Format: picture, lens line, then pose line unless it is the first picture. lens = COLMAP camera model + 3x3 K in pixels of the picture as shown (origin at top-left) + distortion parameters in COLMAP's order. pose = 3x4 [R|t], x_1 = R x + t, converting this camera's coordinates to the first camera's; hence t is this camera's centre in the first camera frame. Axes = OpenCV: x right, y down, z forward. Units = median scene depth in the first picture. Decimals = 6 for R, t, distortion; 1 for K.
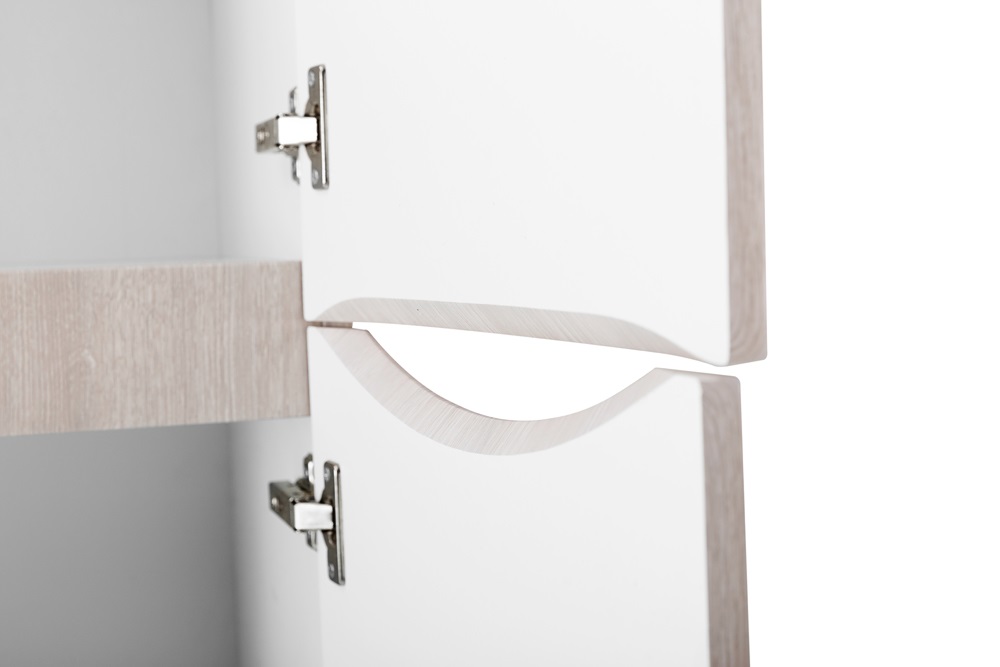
lens RADIAL K [[1759.9, 0, 499.5], [0, 1759.9, 333.5], [0, 0, 1]] dist [-0.046224, 0.000000]
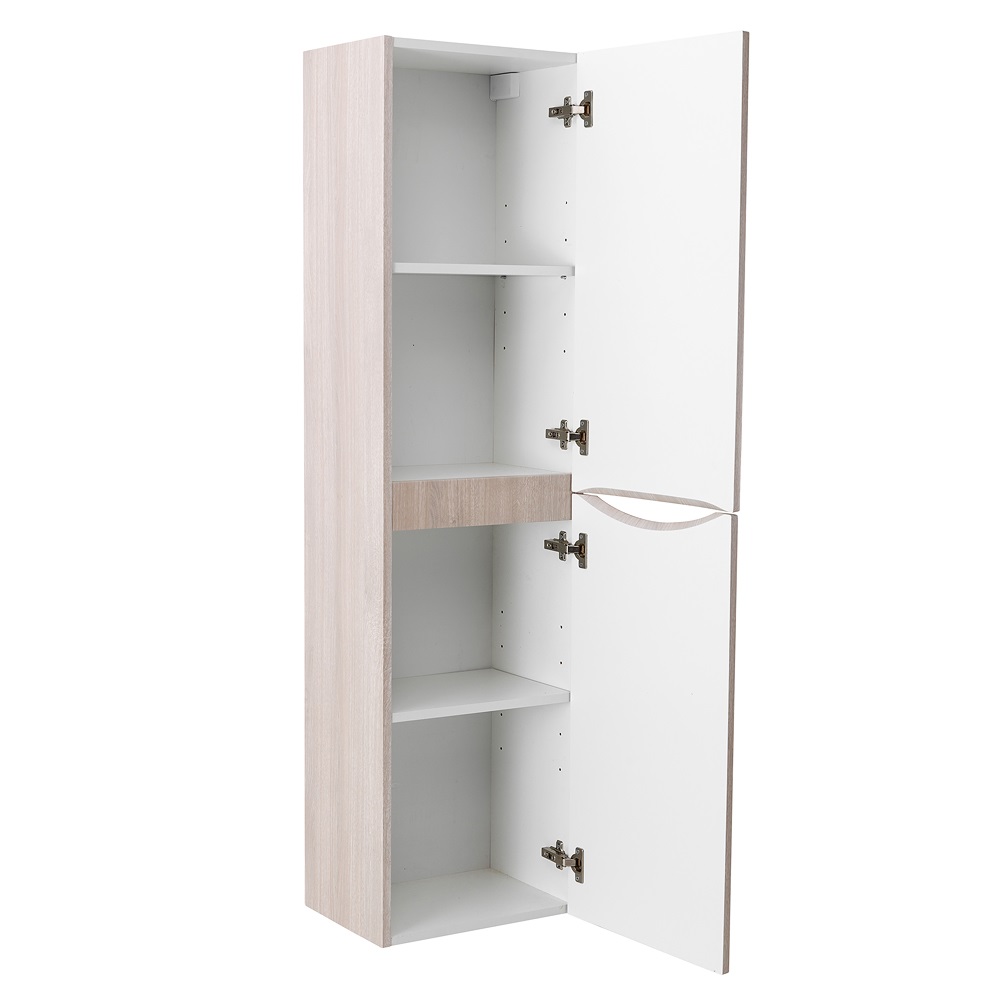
lens RADIAL K [[2104.6, 0, 500.2], [0, 2104.6, 502.9], [0, 0, 1]] dist [0.012109, 0.000000]
pose [[0.973701, 0.019201, 0.227020, -1.198944], [-0.028462, 0.998888, 0.037592, -0.138471], [-0.226046, -0.043065, 0.973164, -3.000280]]
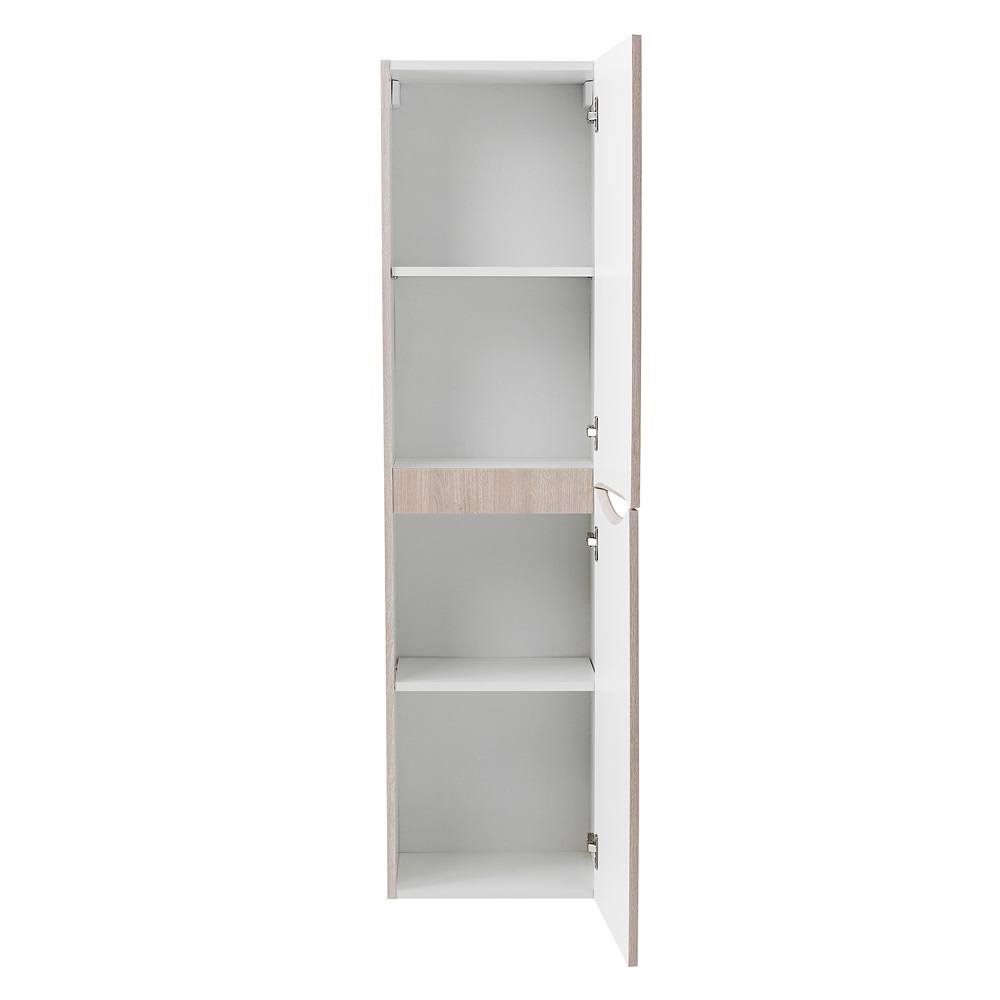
lens RADIAL K [[2239.5, 0, 500.2], [0, 2239.5, 497.5], [0, 0, 1]] dist [0.012238, 0.000000]
pose [[0.943661, 0.062400, -0.324977, 1.194139], [-0.049636, 0.997641, 0.047428, -0.191825], [0.327170, -0.028625, 0.944532, -3.353239]]
